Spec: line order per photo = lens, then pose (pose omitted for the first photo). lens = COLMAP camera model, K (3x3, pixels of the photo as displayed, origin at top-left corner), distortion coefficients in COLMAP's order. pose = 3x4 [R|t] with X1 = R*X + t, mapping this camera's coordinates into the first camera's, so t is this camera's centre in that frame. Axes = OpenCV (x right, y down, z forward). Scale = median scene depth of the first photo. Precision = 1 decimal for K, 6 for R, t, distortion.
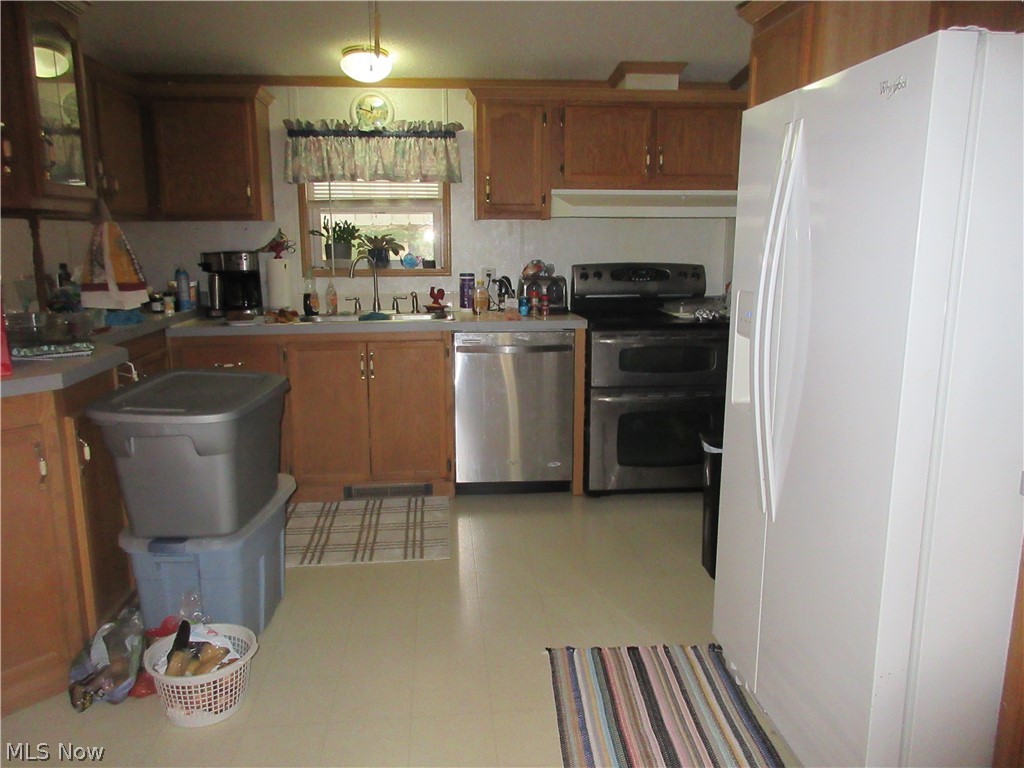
lens RADIAL K [[765.3, 0, 508.1], [0, 765.3, 381.5], [0, 0, 1]] dist [0.002423, -0.004627]
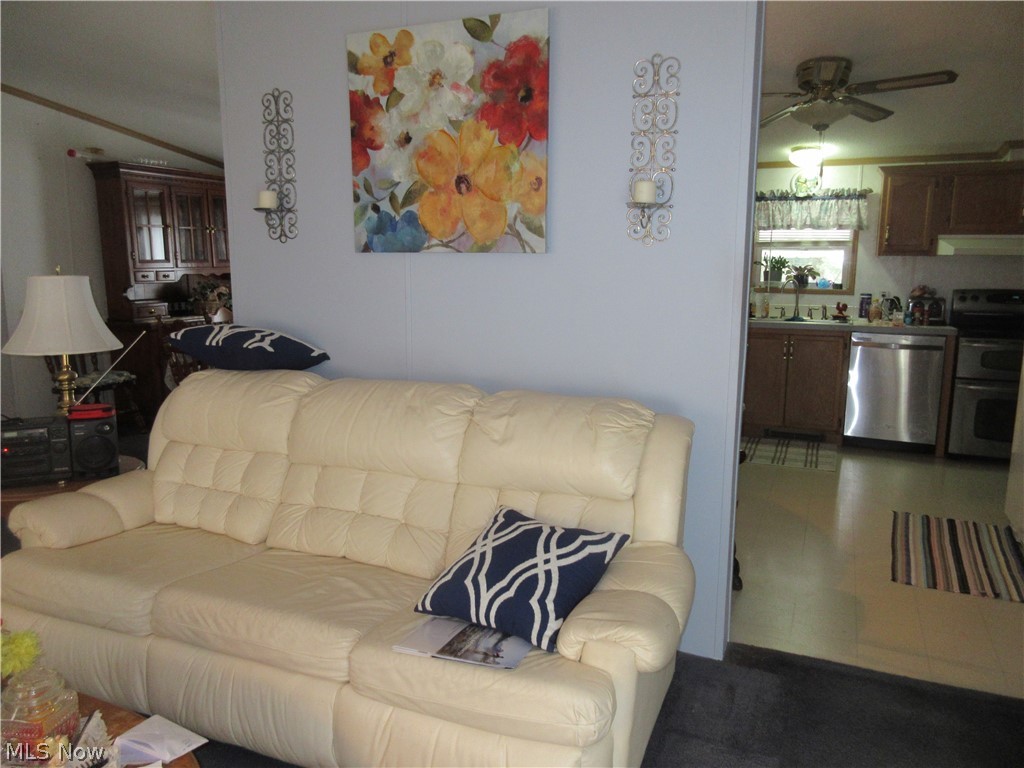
lens RADIAL K [[765.3, 0, 510.9], [0, 765.3, 373.9], [0, 0, 1]] dist [0.002423, -0.004627]
pose [[0.877377, 0.081924, -0.472756, 0.051836], [-0.100710, 0.994810, -0.014516, 0.094726], [0.469113, 0.060348, 0.881074, -0.552787]]
